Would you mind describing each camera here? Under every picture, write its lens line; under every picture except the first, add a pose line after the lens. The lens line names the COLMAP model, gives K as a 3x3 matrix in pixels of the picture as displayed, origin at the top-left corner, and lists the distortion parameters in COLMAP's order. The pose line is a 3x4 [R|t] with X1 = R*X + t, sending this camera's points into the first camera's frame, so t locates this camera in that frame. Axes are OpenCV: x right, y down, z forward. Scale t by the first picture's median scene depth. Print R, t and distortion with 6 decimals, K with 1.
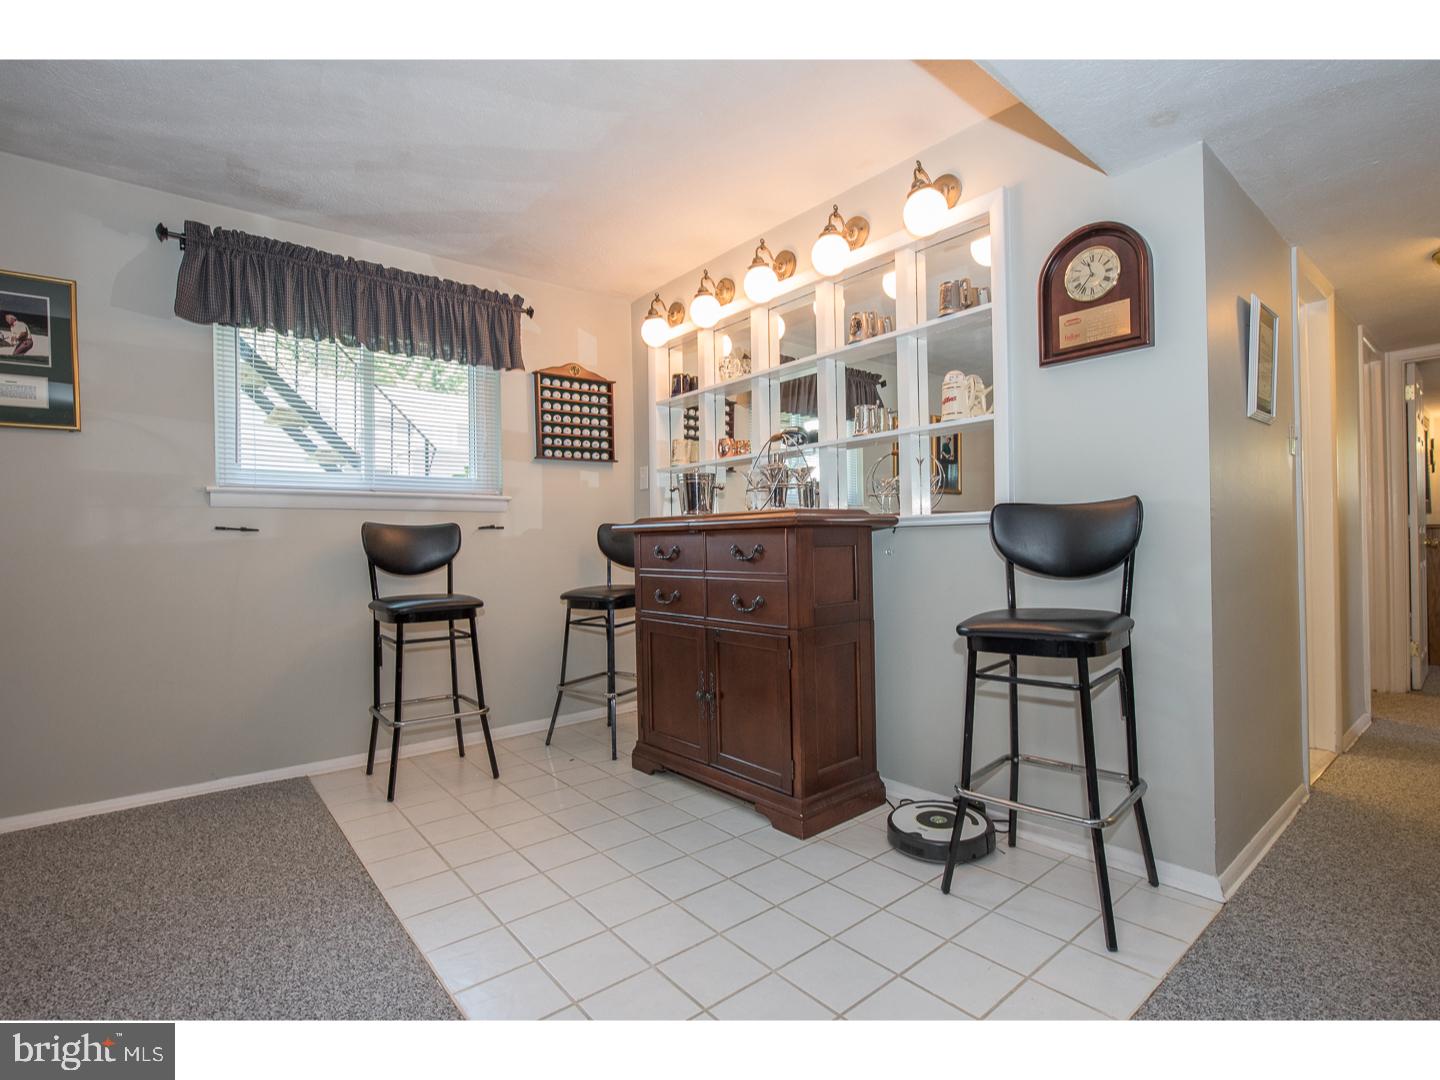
lens RADIAL K [[700.7, 0, 720.0], [0, 700.7, 540.0], [0, 0, 1]] dist [-0.002815, -0.000546]
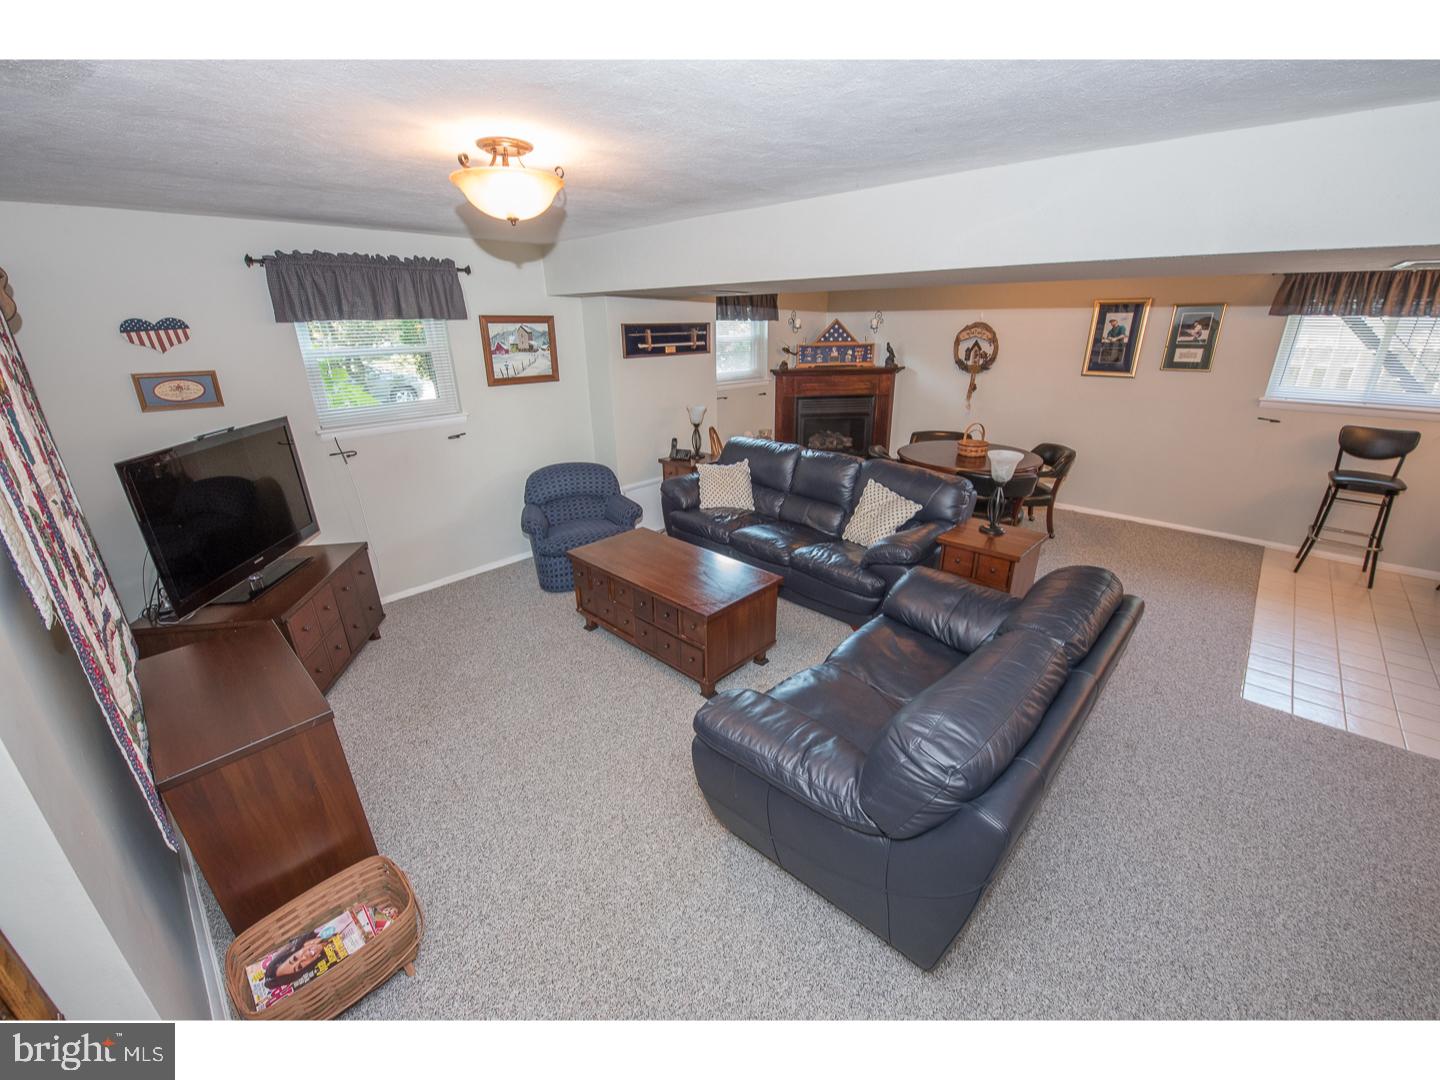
lens RADIAL K [[569.5, 0, 720.1], [0, 569.5, 542.8], [0, 0, 1]] dist [-0.017896, -0.002255]
pose [[0.121552, 0.365863, -0.922697, 0.751574], [0.006536, 0.929274, 0.369332, -0.296906], [0.992564, -0.050924, 0.110564, -0.787446]]
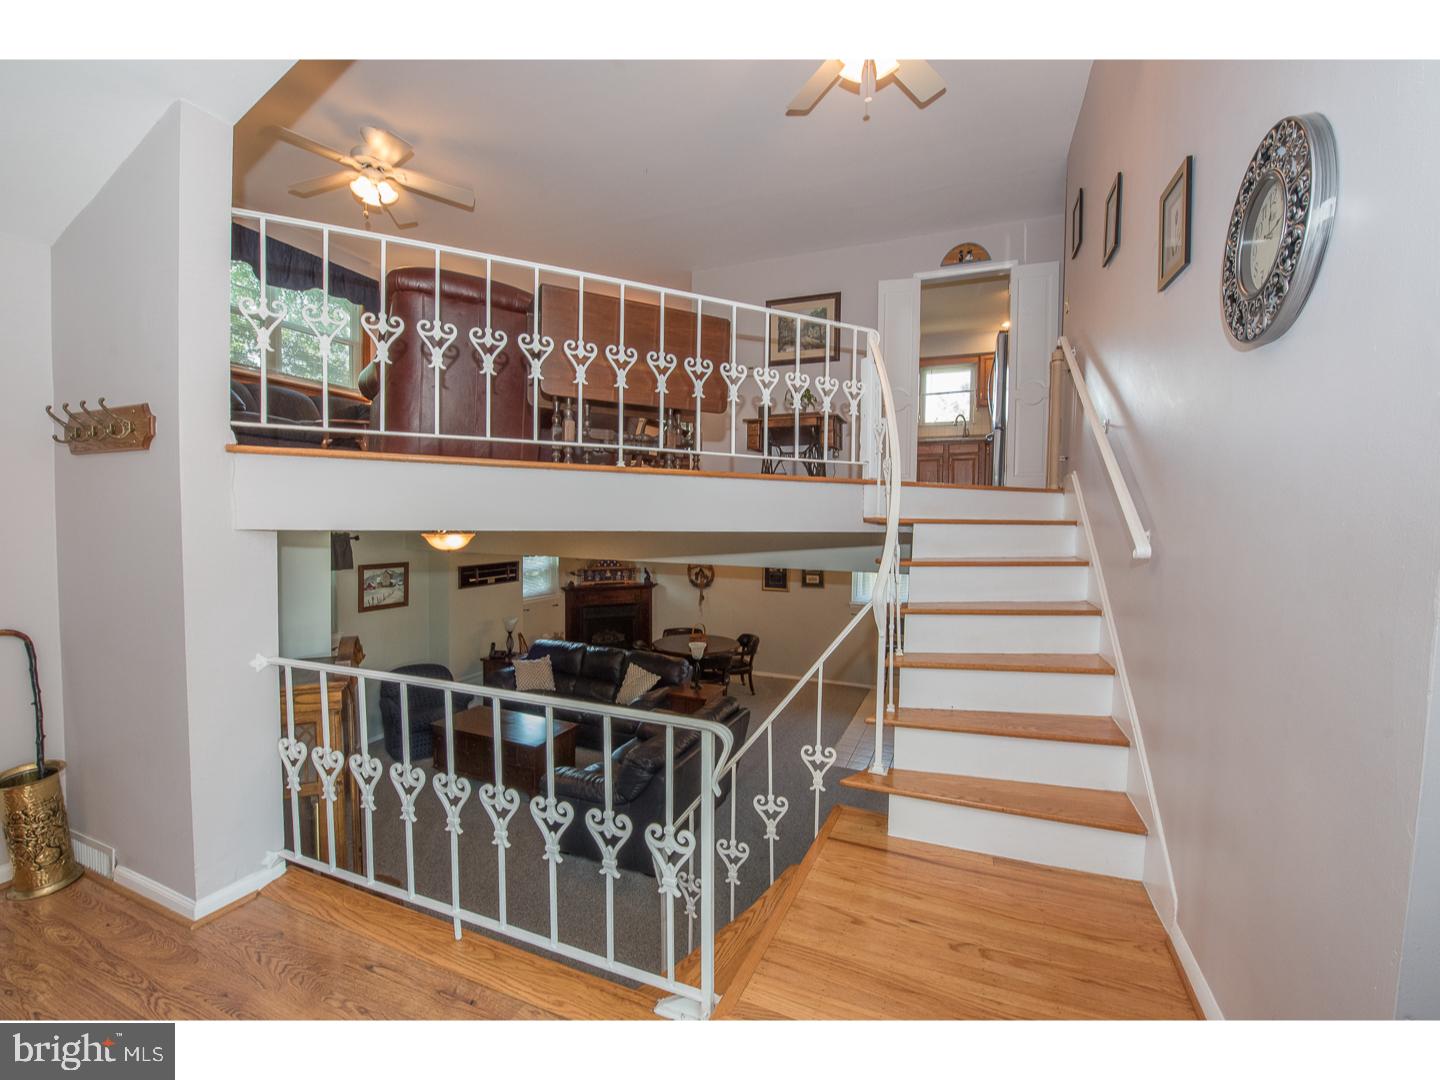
lens RADIAL K [[601.0, 0, 720.0], [0, 601.0, 540.0], [0, 0, 1]] dist [-0.000310, -0.000141]
pose [[0.462817, 0.051822, -0.884938, 1.715614], [-0.022134, 0.998654, 0.046906, -0.534751], [0.886178, -0.002122, 0.463341, -1.053201]]
